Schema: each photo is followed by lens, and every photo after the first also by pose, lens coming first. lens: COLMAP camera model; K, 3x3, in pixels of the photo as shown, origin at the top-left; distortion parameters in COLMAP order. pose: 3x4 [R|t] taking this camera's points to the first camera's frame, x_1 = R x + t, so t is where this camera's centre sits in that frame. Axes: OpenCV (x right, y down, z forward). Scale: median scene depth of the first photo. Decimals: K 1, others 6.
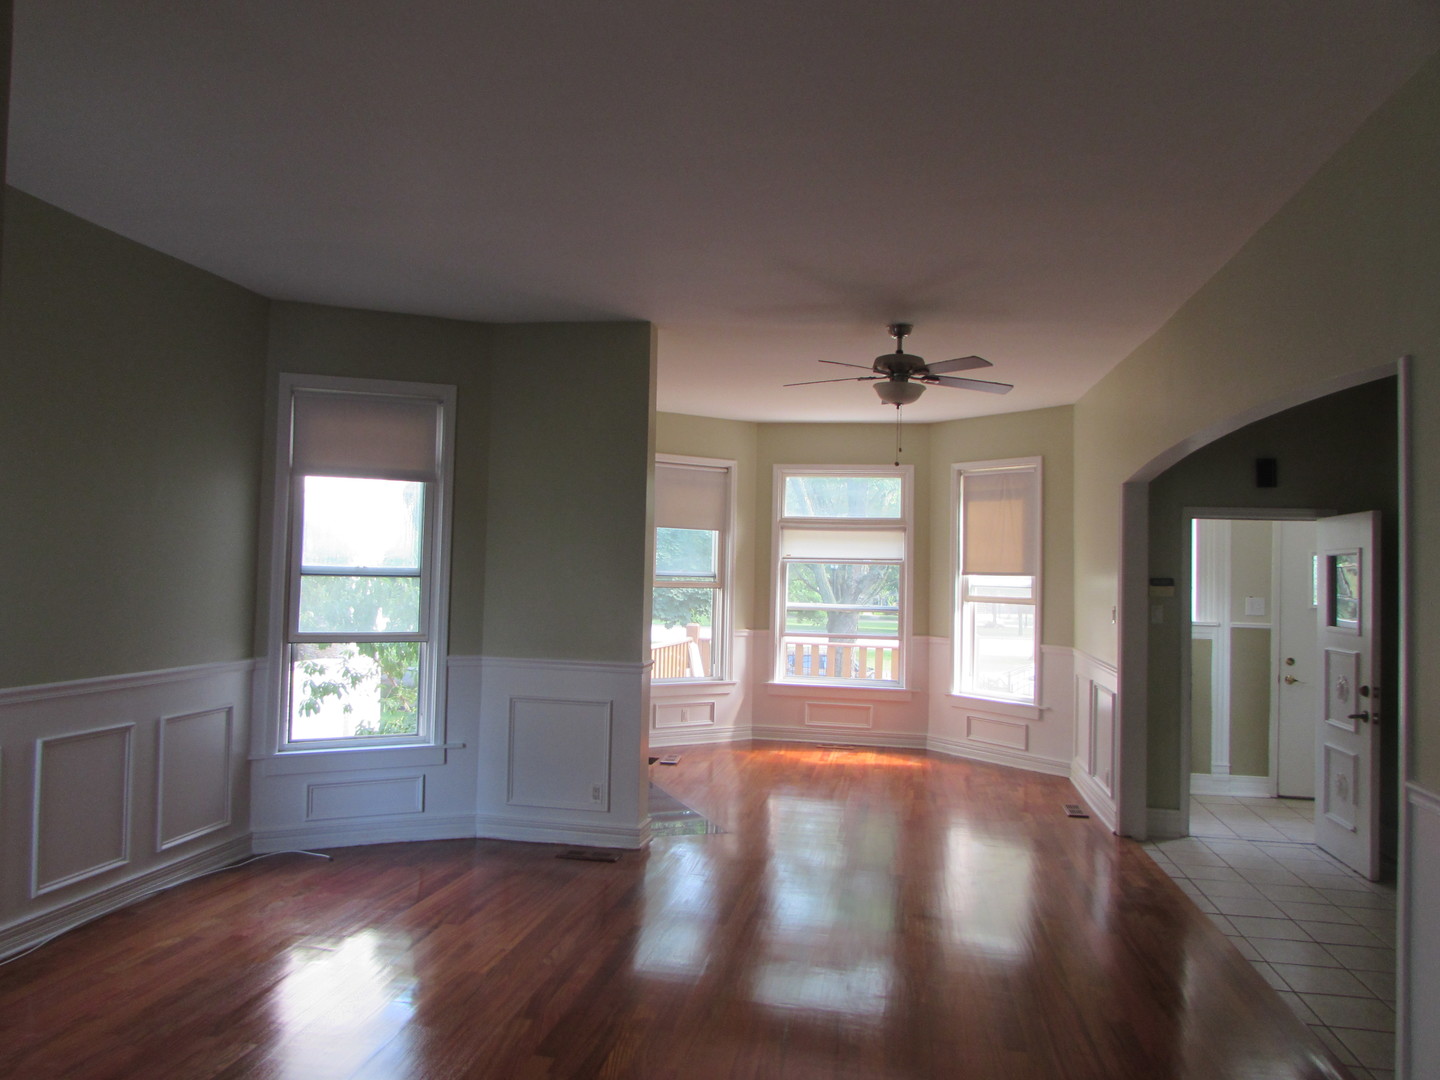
lens RADIAL K [[996.7, 0, 720.0], [0, 996.7, 540.0], [0, 0, 1]] dist [-0.053840, 0.007304]
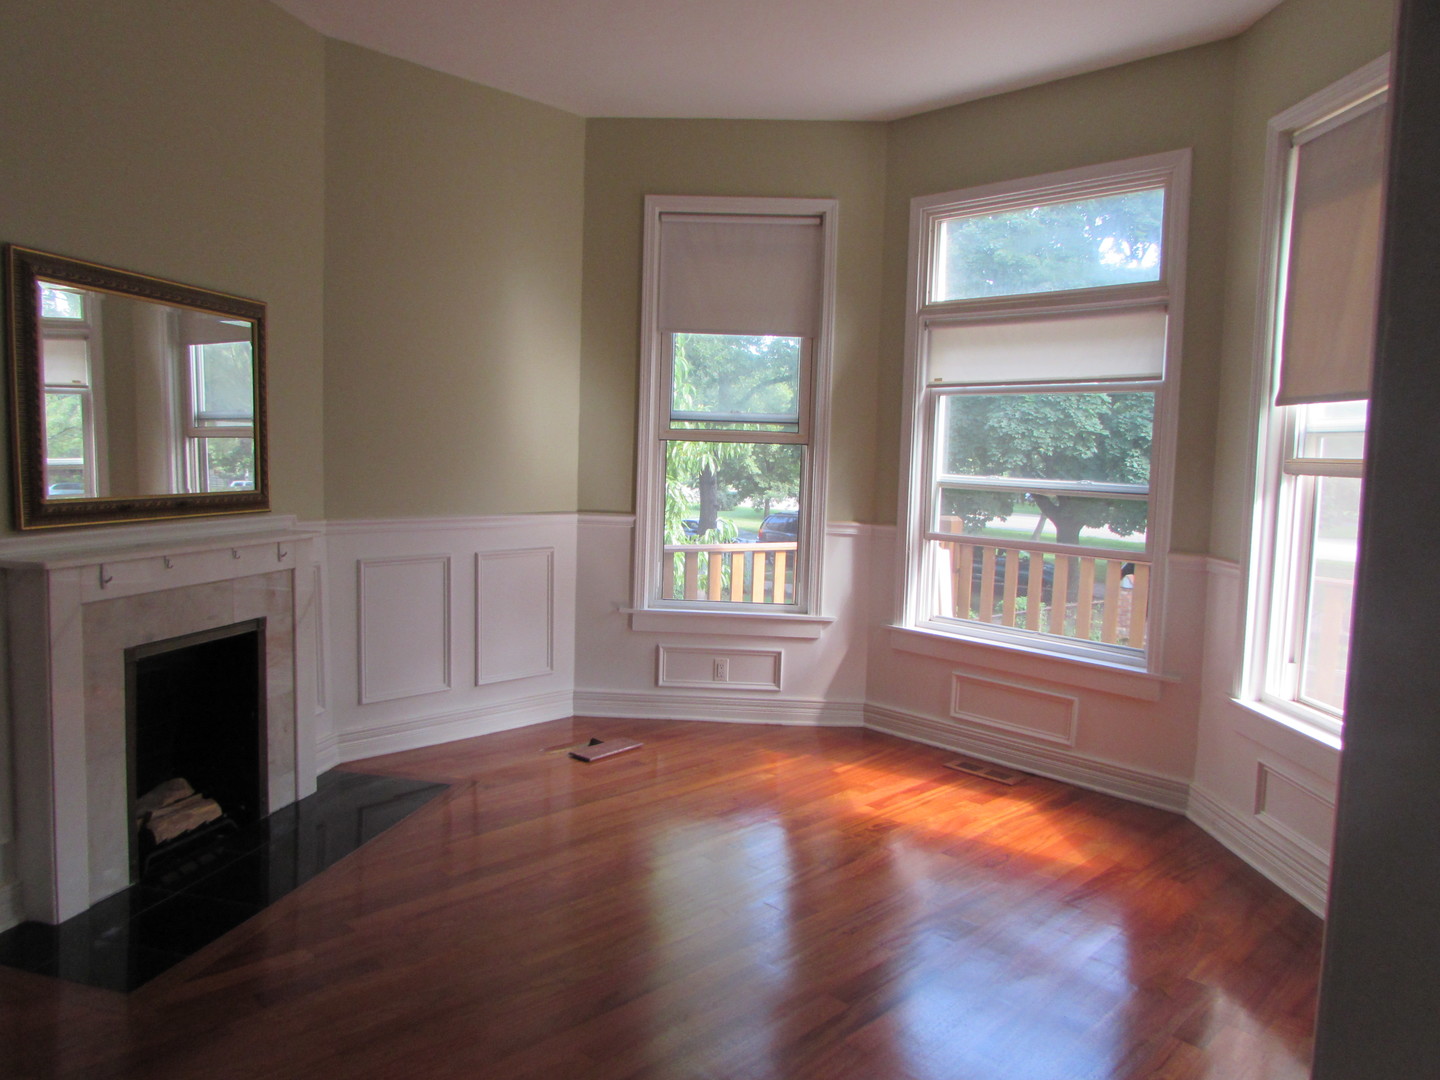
lens RADIAL K [[996.7, 0, 720.0], [0, 996.7, 540.0], [0, 0, 1]] dist [-0.053840, 0.007304]
pose [[0.814547, 0.053502, -0.577625, 0.277429], [0.005392, 0.994997, 0.099764, 0.046093], [0.580073, -0.084377, 0.810183, 0.534631]]
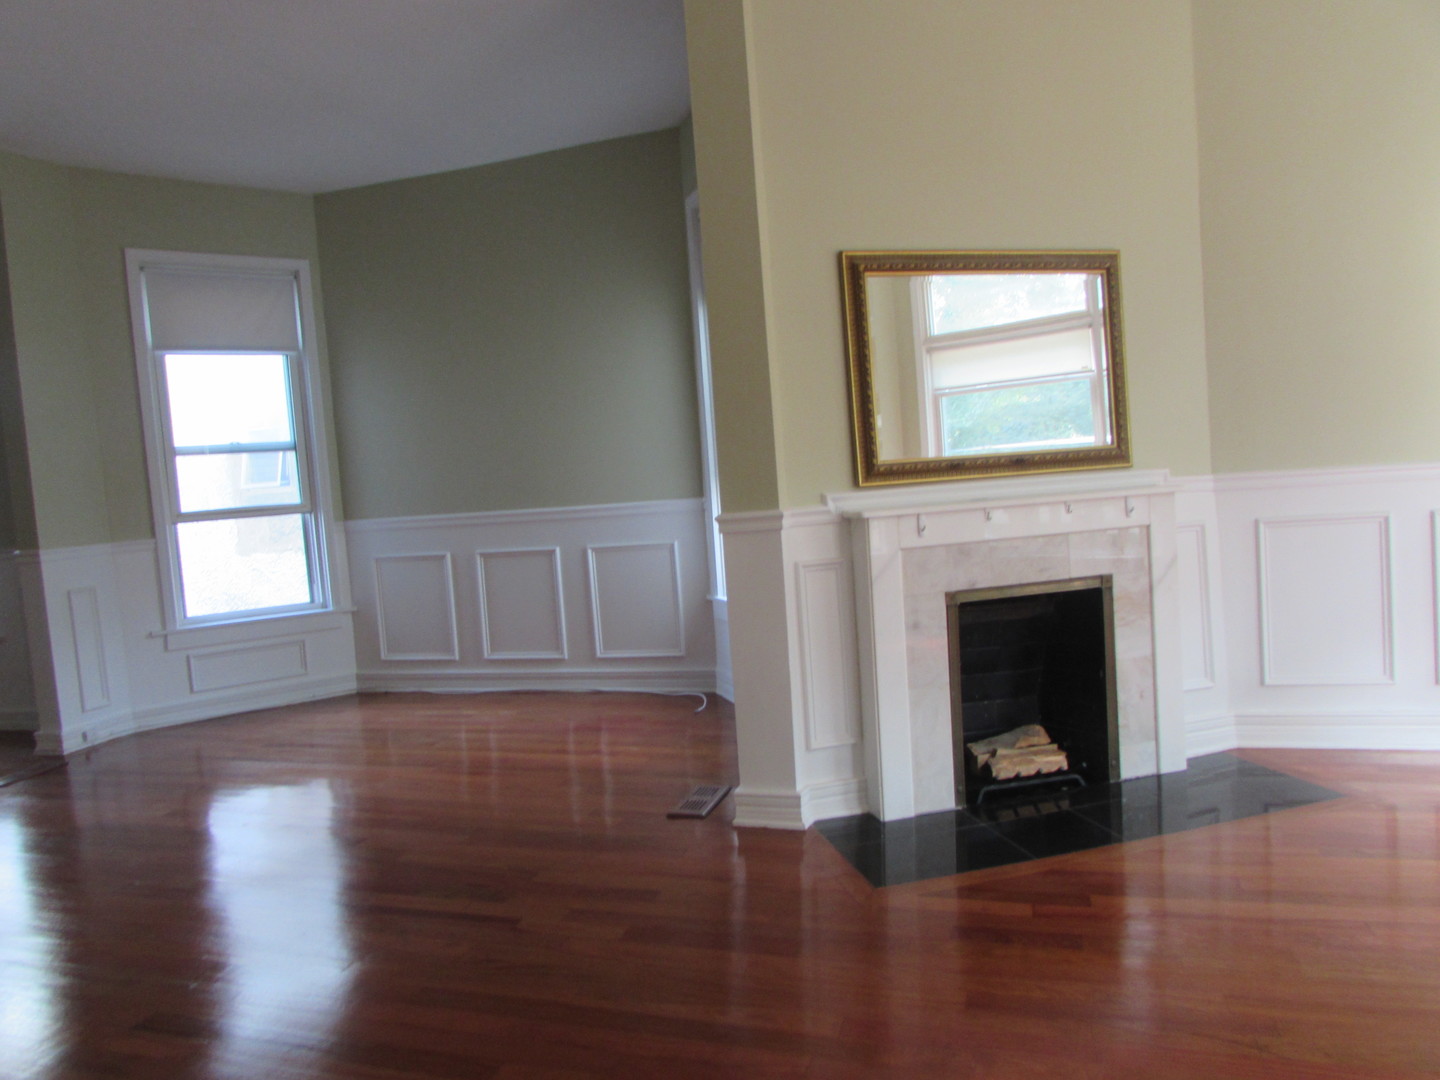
lens RADIAL K [[996.7, 0, 720.0], [0, 996.7, 540.0], [0, 0, 1]] dist [-0.053840, 0.007304]
pose [[-0.150279, 0.059140, -0.986873, 0.303952], [0.096879, 0.994286, 0.044832, 0.070374], [0.983886, -0.088870, -0.155149, 0.659006]]
